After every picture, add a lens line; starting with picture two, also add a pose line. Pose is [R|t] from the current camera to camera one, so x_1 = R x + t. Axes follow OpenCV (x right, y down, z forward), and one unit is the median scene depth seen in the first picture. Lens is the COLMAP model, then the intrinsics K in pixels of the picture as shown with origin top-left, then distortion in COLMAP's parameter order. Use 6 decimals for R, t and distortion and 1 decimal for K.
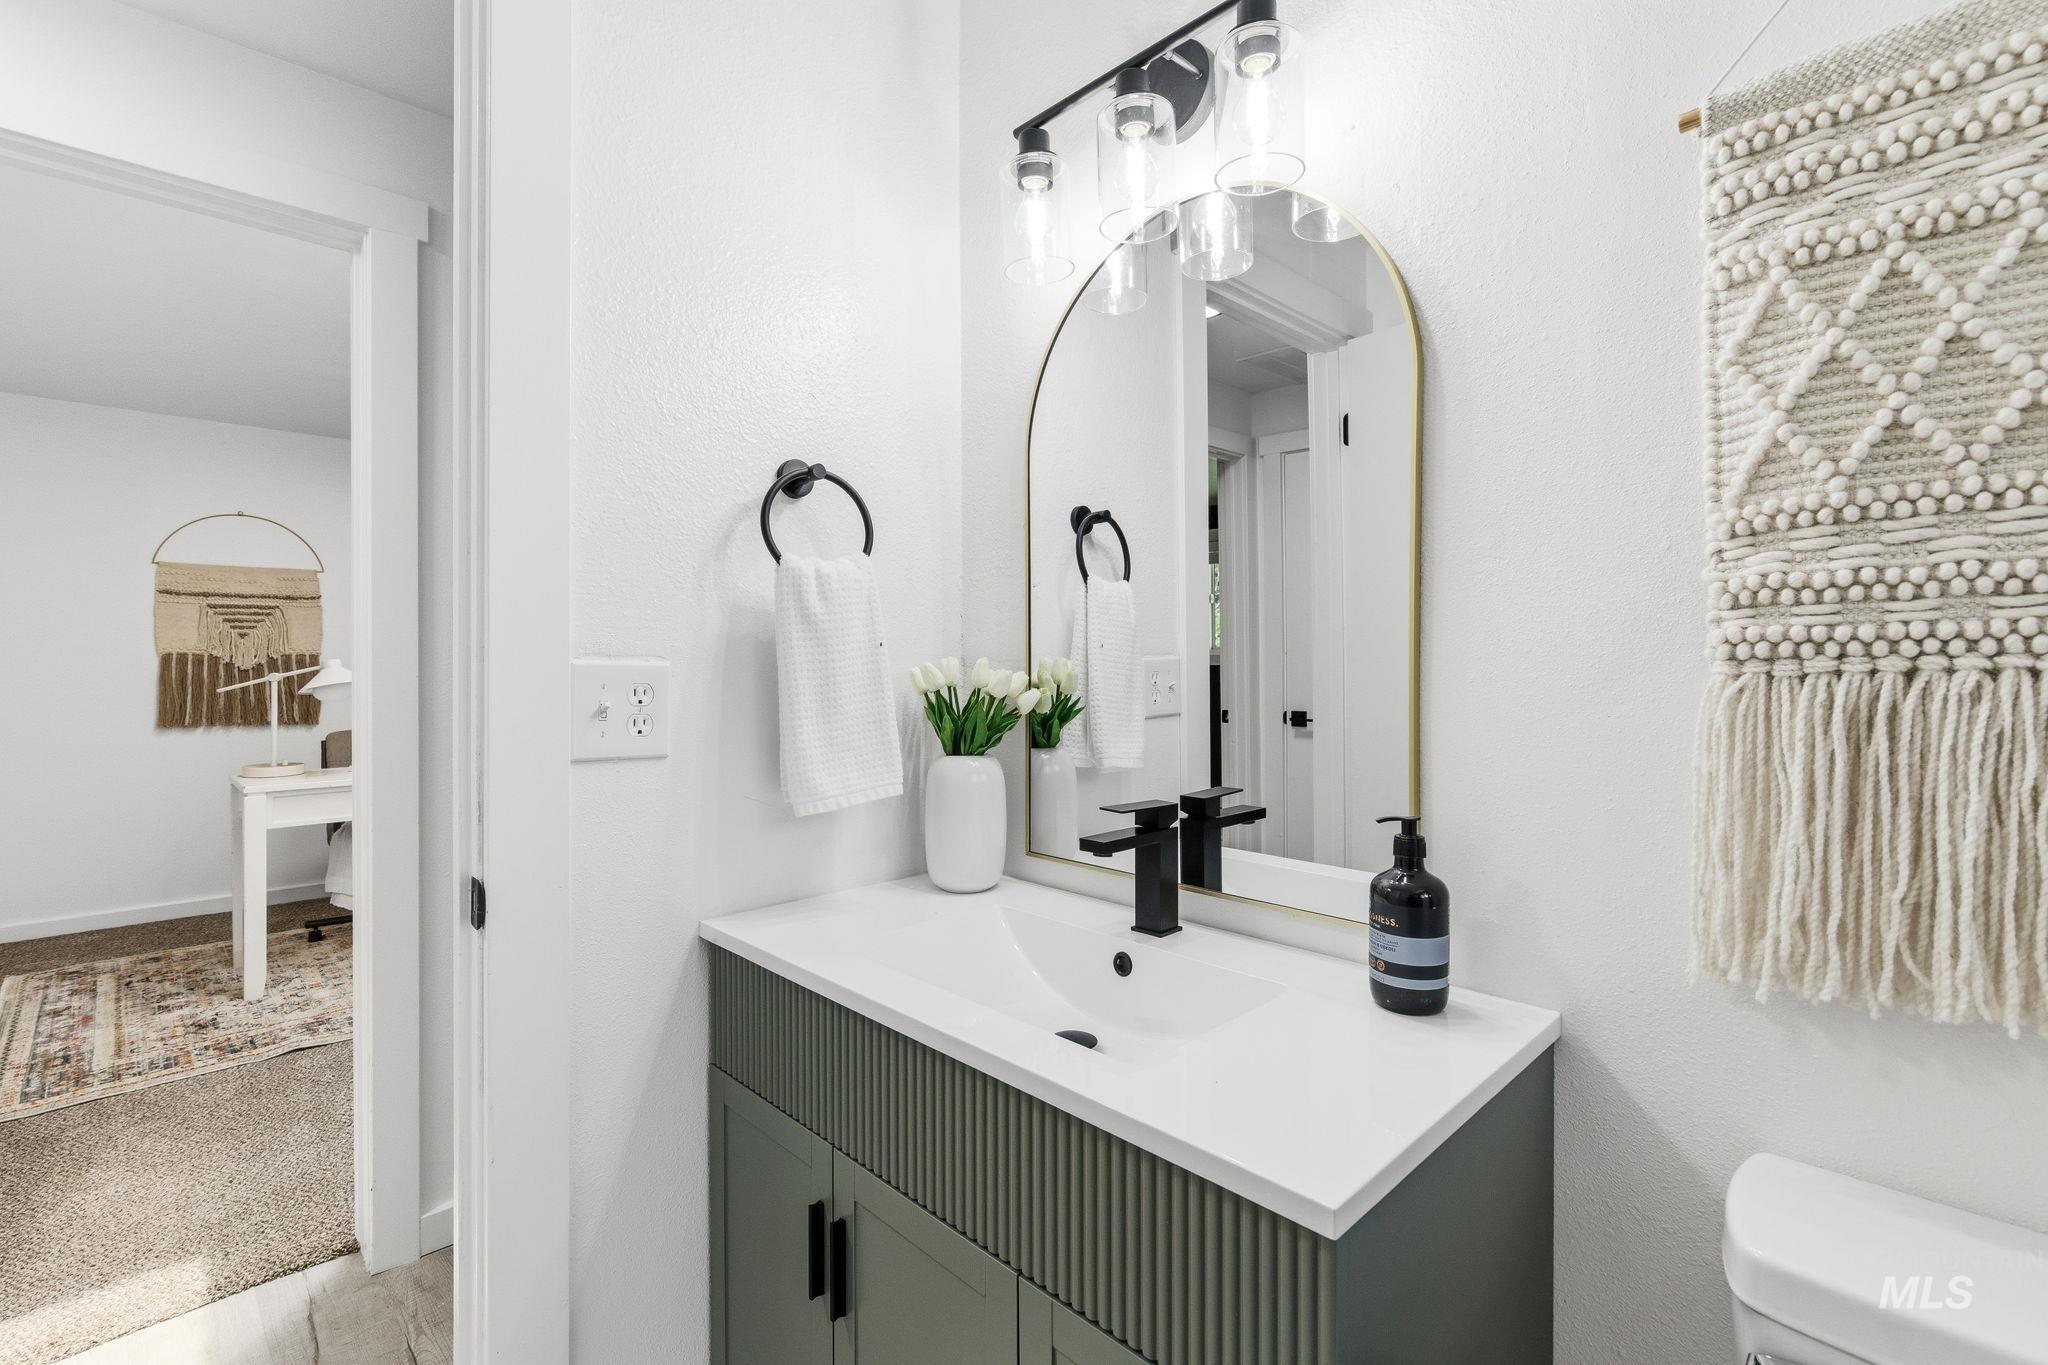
lens RADIAL K [[929.8, 0, 1013.1], [0, 929.8, 671.2], [0, 0, 1]] dist [0.004287, -0.000152]
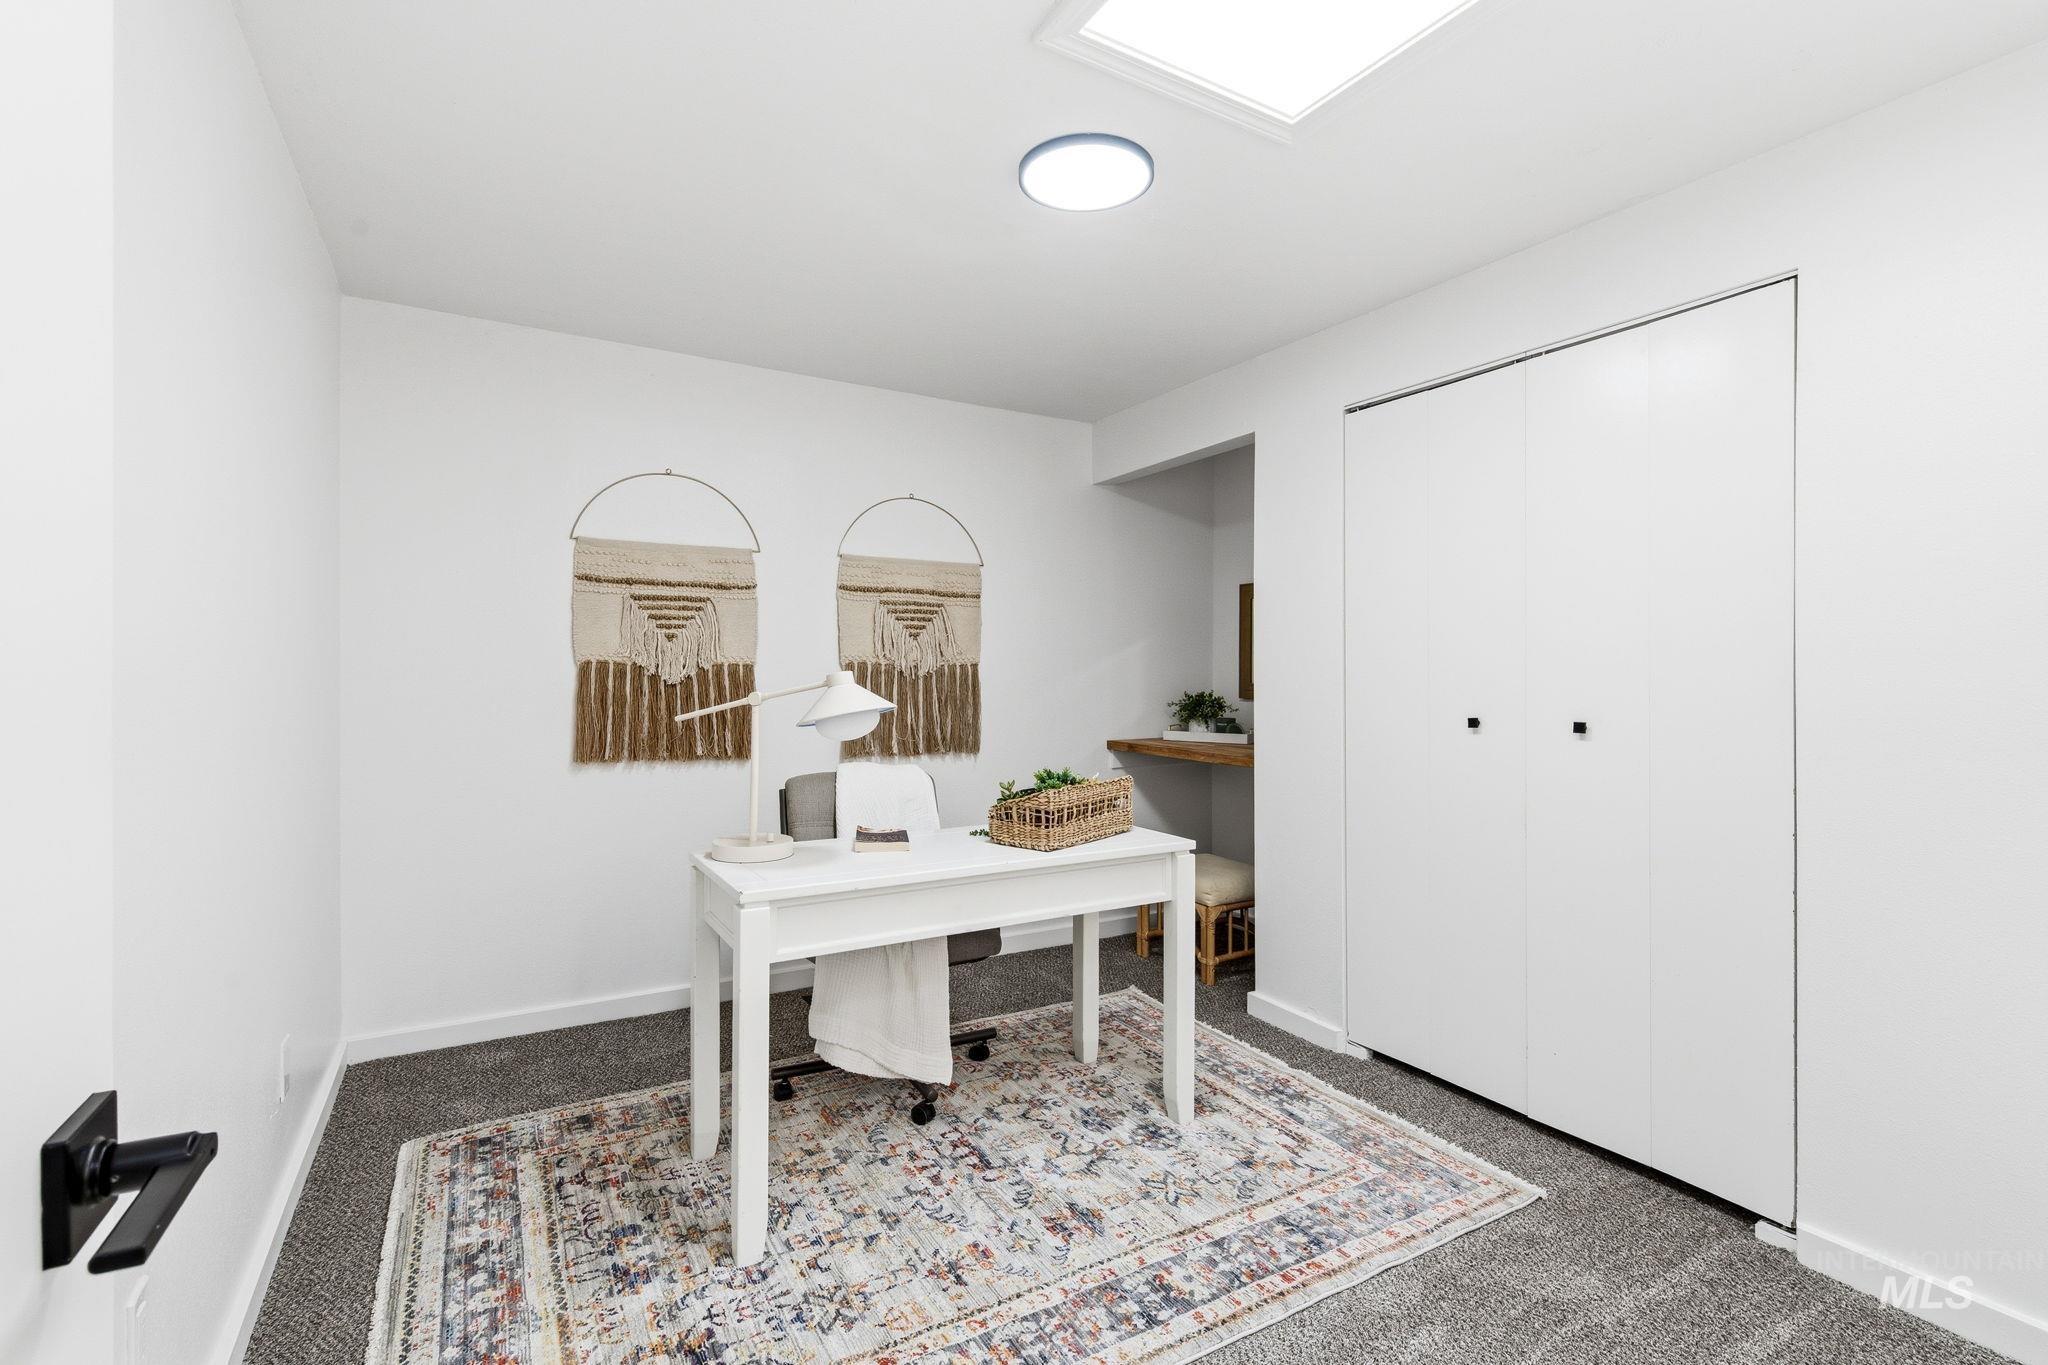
lens RADIAL K [[929.8, 0, 1031.0], [0, 929.8, 681.8], [0, 0, 1]] dist [0.004287, -0.000152]
pose [[0.973410, 0.013326, -0.228680, -0.395800], [-0.013466, 0.999909, 0.000949, -0.008275], [0.228672, 0.002155, 0.973501, 0.364908]]
